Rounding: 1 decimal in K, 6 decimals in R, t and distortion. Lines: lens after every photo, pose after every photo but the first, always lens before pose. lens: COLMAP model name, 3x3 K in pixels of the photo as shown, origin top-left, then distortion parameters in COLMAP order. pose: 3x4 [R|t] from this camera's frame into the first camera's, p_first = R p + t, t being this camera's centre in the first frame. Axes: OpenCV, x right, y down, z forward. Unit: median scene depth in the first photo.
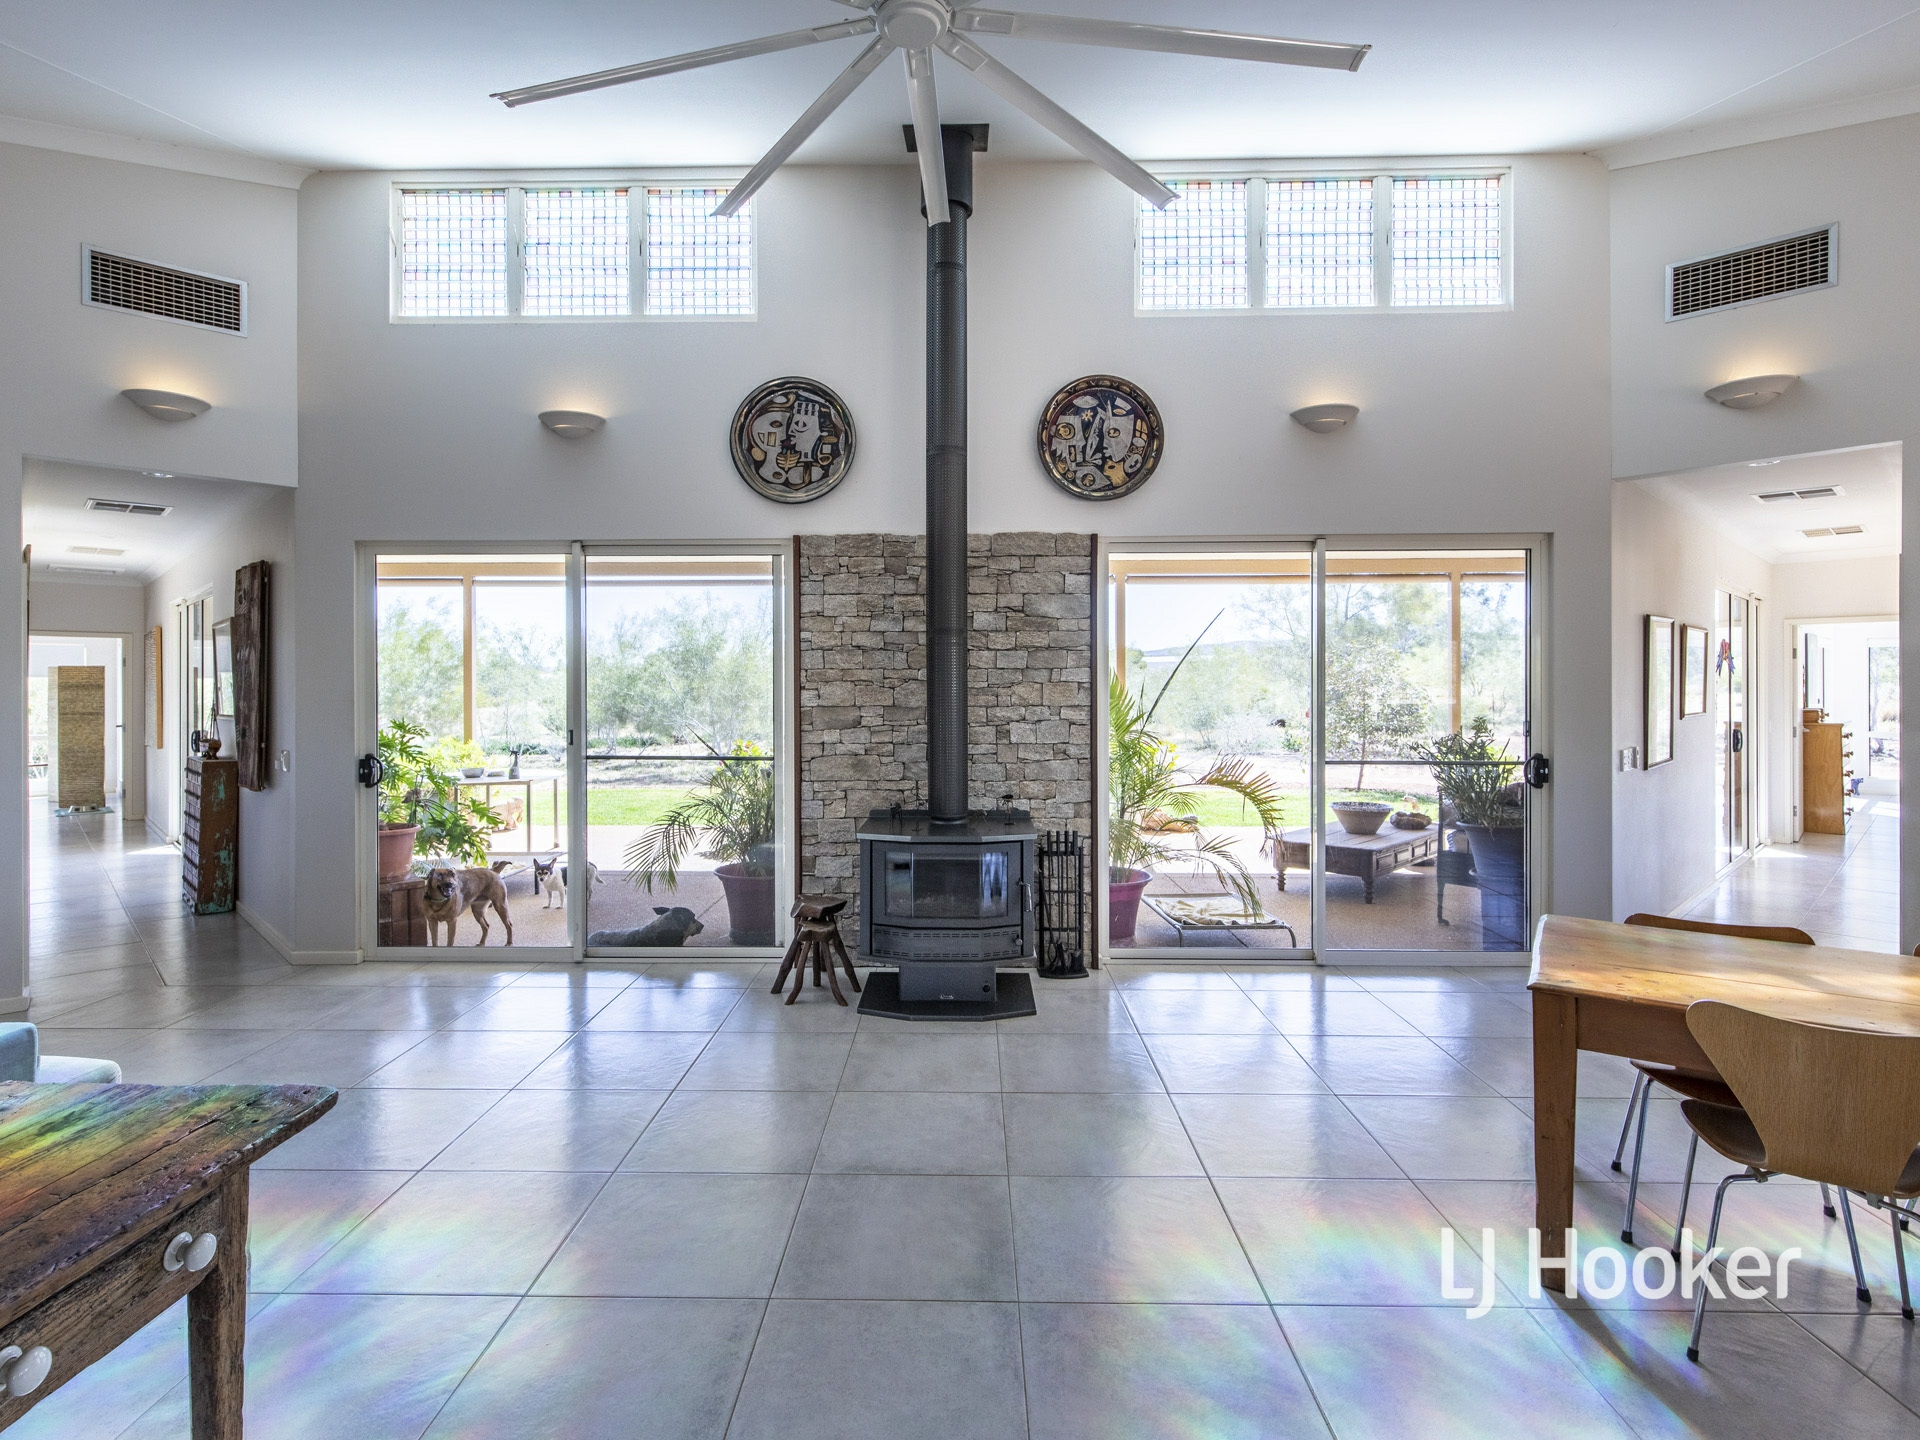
lens RADIAL K [[963.6, 0, 959.5], [0, 963.6, 685.4], [0, 0, 1]] dist [0.009362, -0.000002]
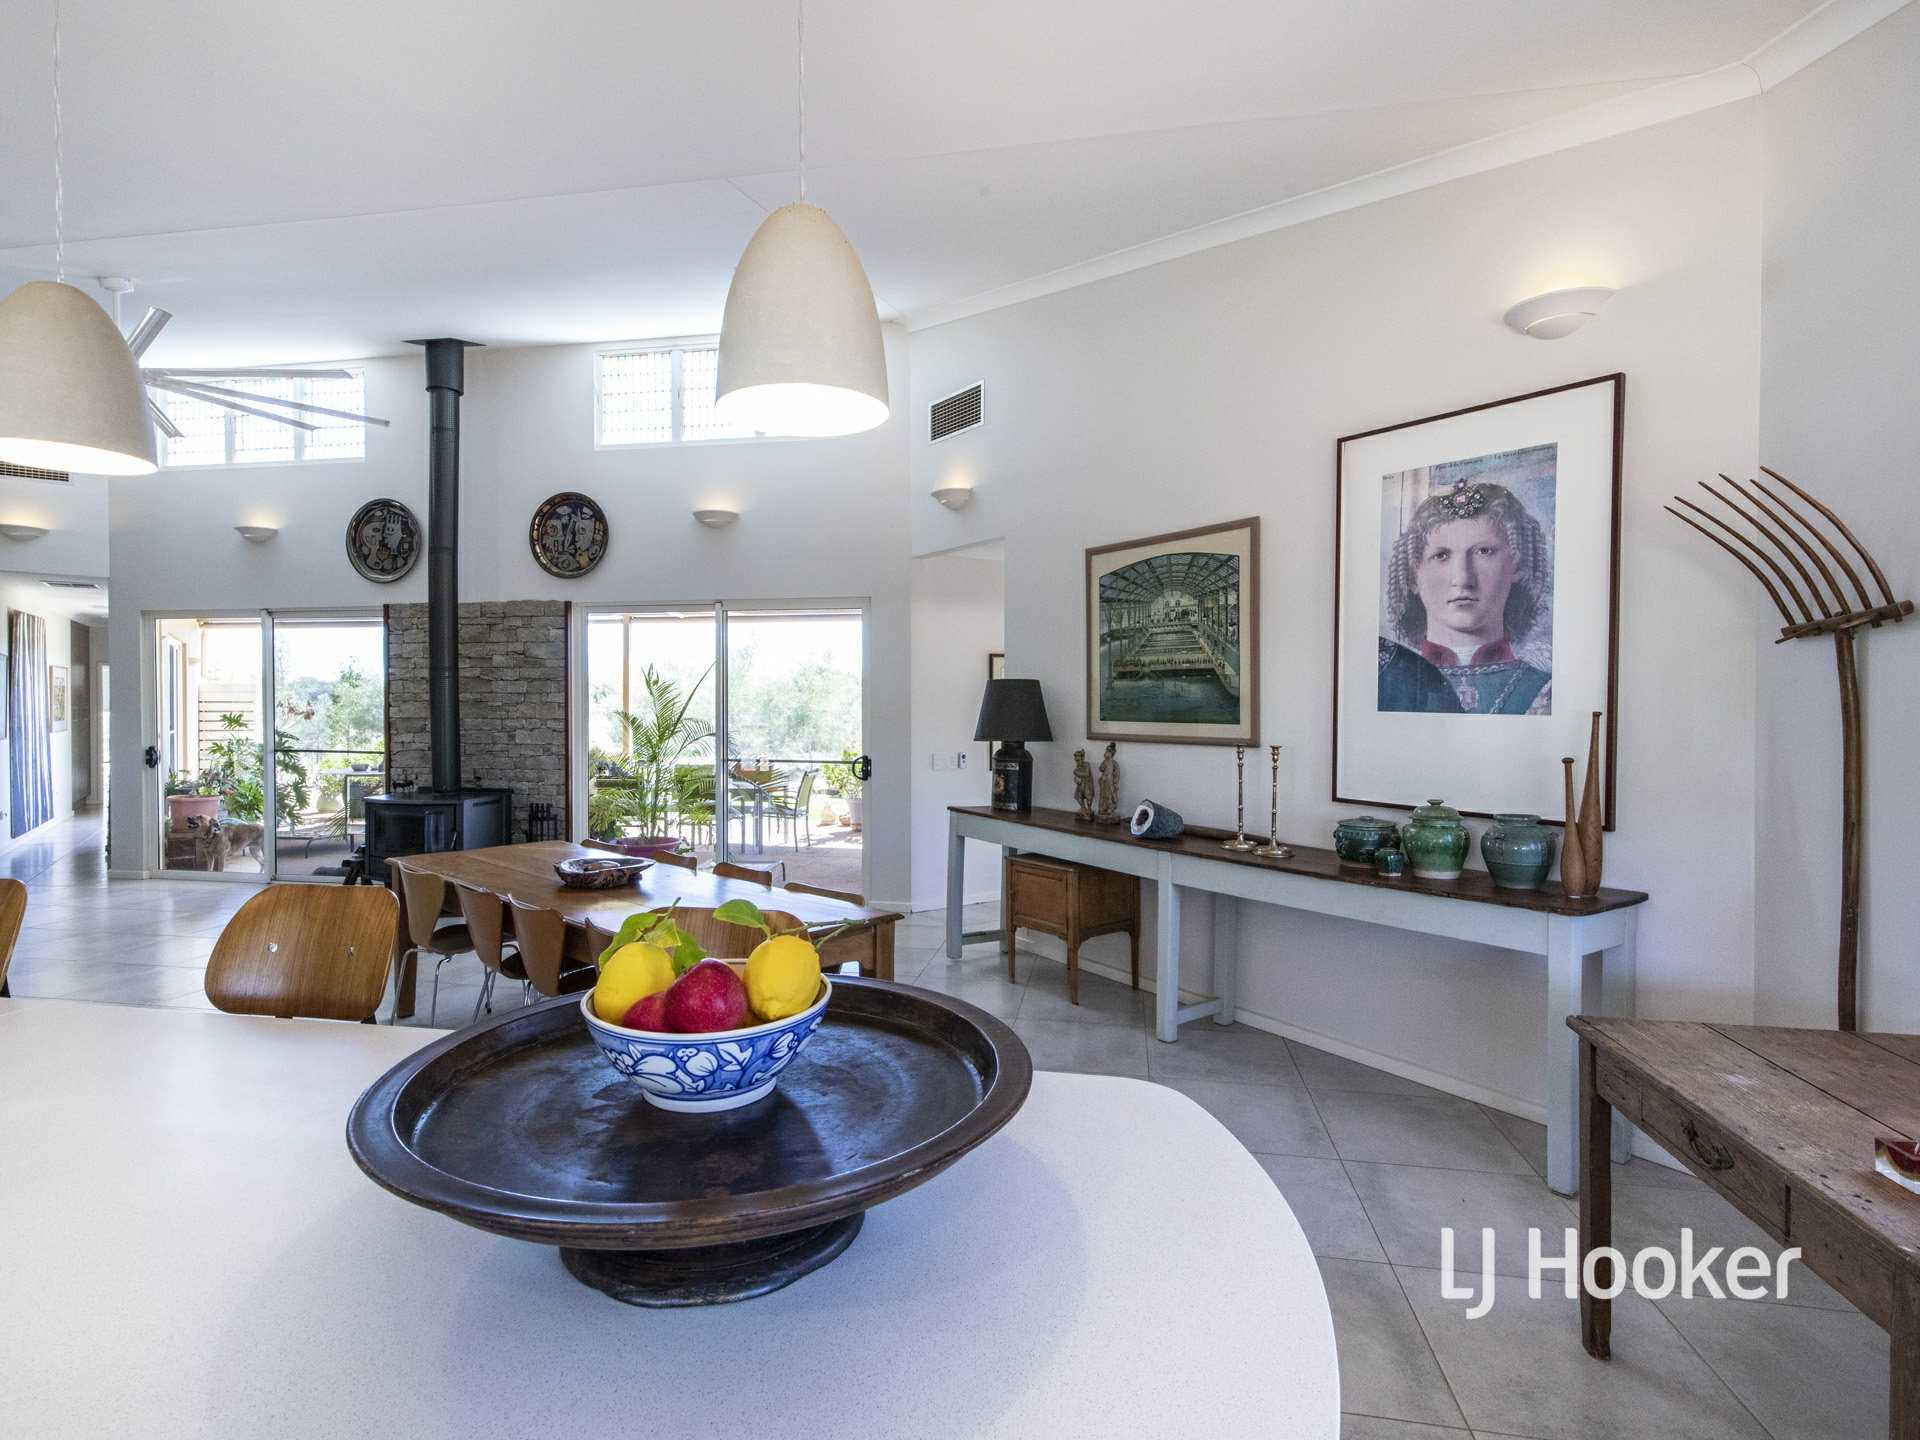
lens RADIAL K [[974.4, 0, 980.7], [0, 974.4, 710.7], [0, 0, 1]] dist [0.005219, 0.000074]
pose [[0.987498, 0.005796, -0.157523, 0.986142], [-0.004918, 0.999970, 0.005961, -0.002911], [0.157553, -0.005112, 0.987497, -0.358201]]
